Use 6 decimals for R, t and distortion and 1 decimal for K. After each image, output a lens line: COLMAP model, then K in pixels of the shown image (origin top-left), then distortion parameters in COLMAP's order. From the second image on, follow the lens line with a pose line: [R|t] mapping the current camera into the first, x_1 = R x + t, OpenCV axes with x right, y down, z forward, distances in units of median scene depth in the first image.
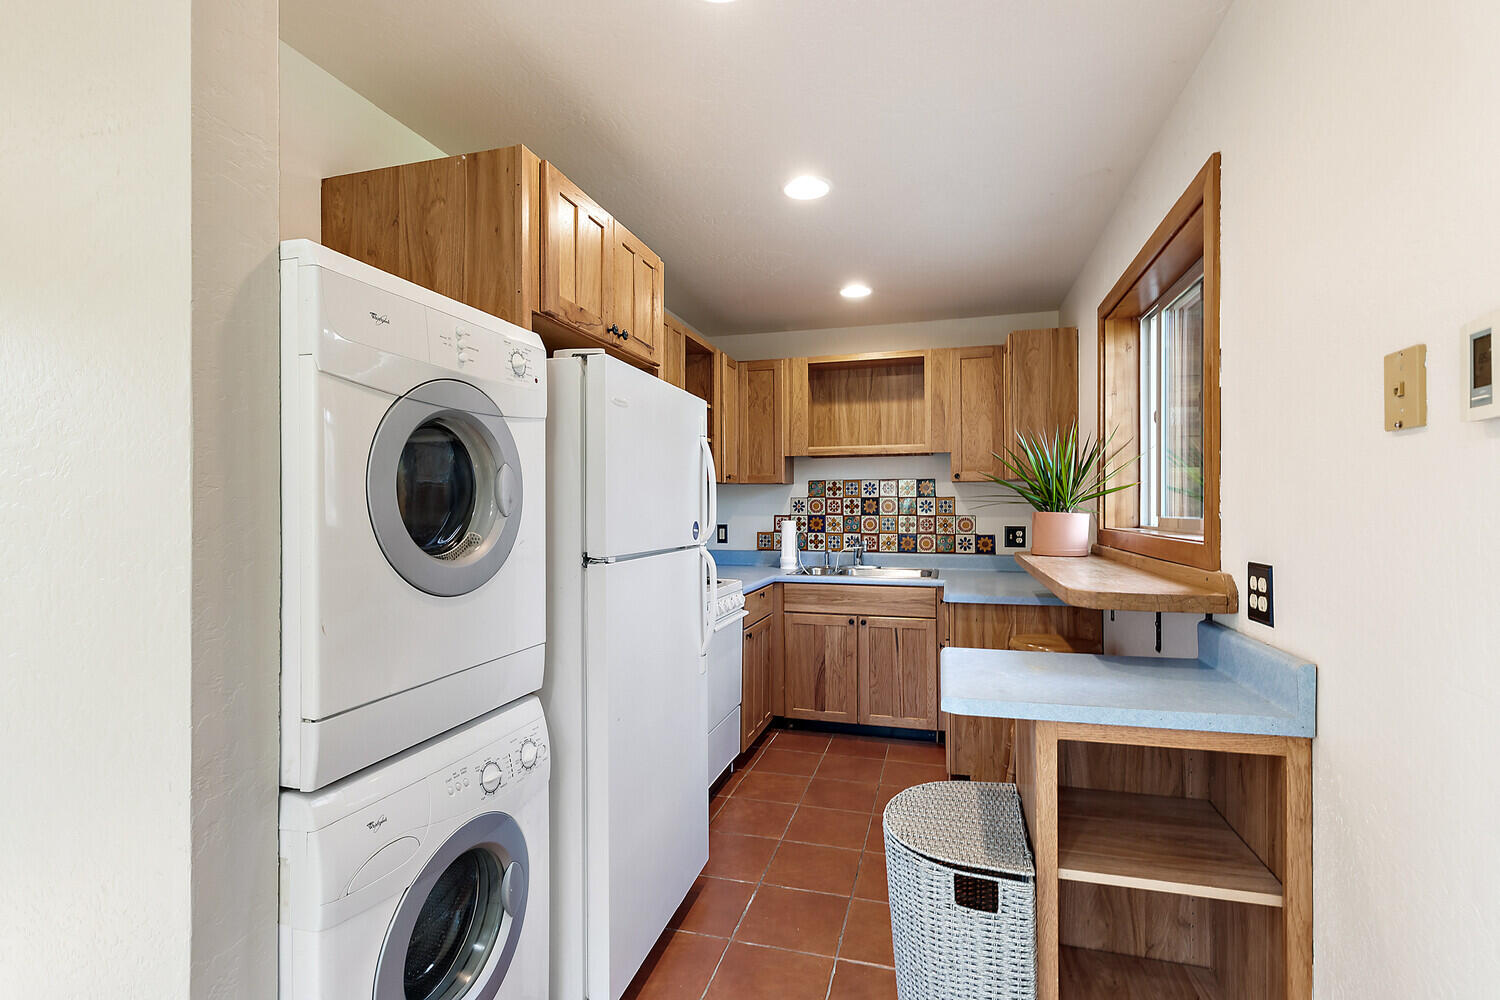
lens RADIAL K [[680.9, 0, 756.5], [0, 680.9, 504.6], [0, 0, 1]] dist [0.008134, 0.000859]
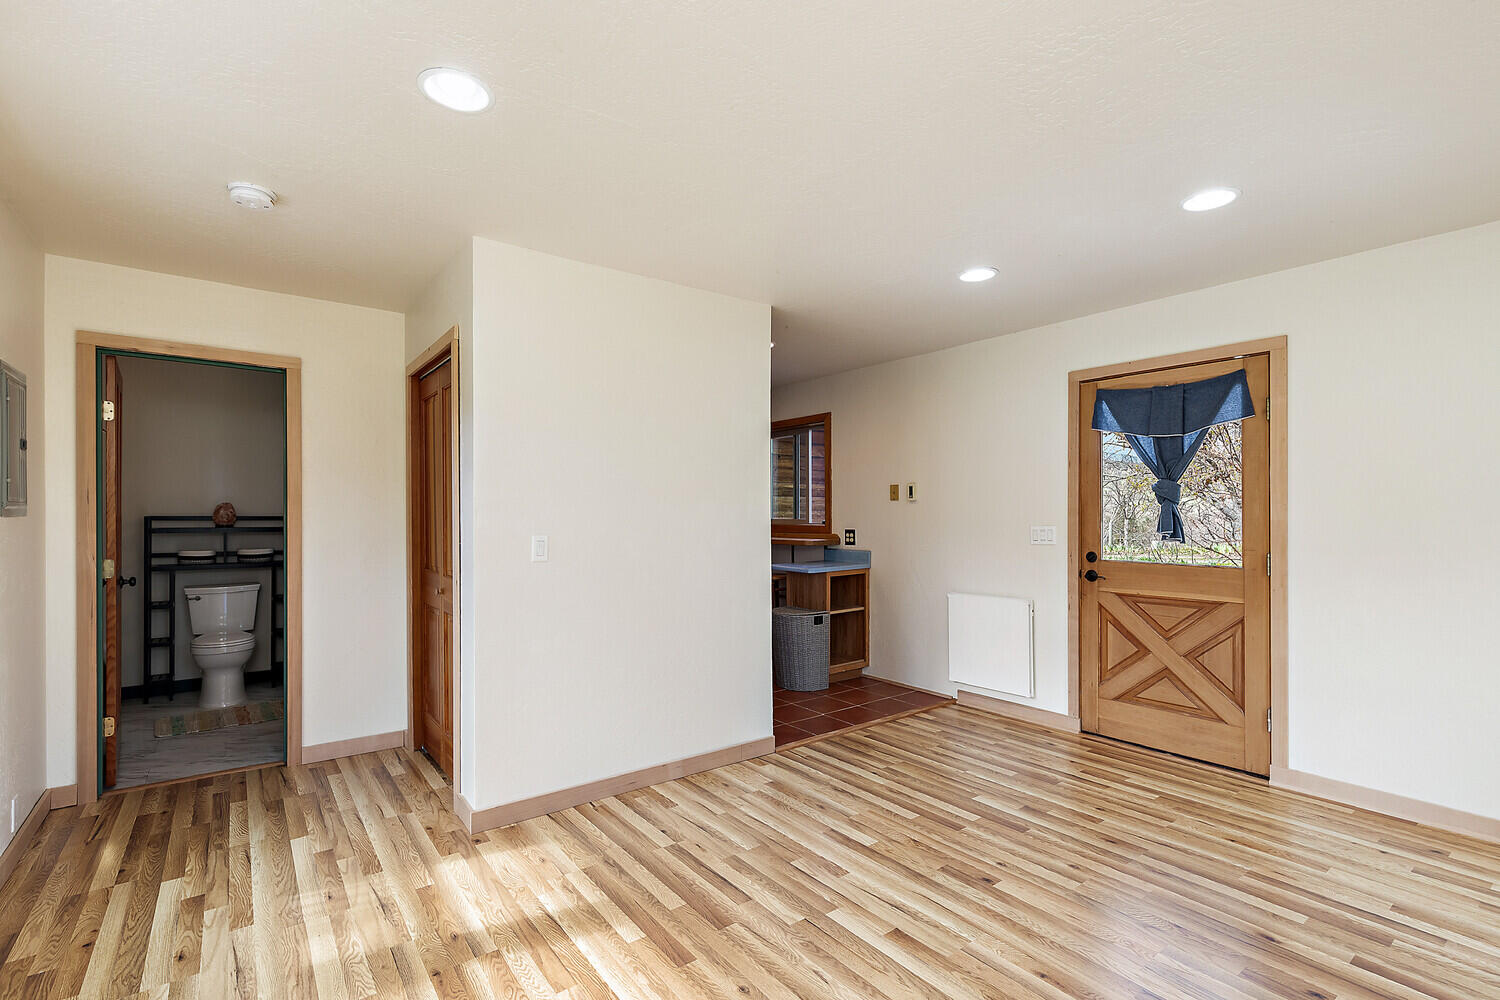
lens RADIAL K [[680.9, 0, 756.5], [0, 680.9, 504.6], [0, 0, 1]] dist [0.008134, 0.000859]
pose [[0.598063, 0.013064, 0.801343, -2.927909], [-0.007309, 0.999914, -0.010846, -0.010073], [-0.801416, 0.000629, 0.598107, -0.958685]]
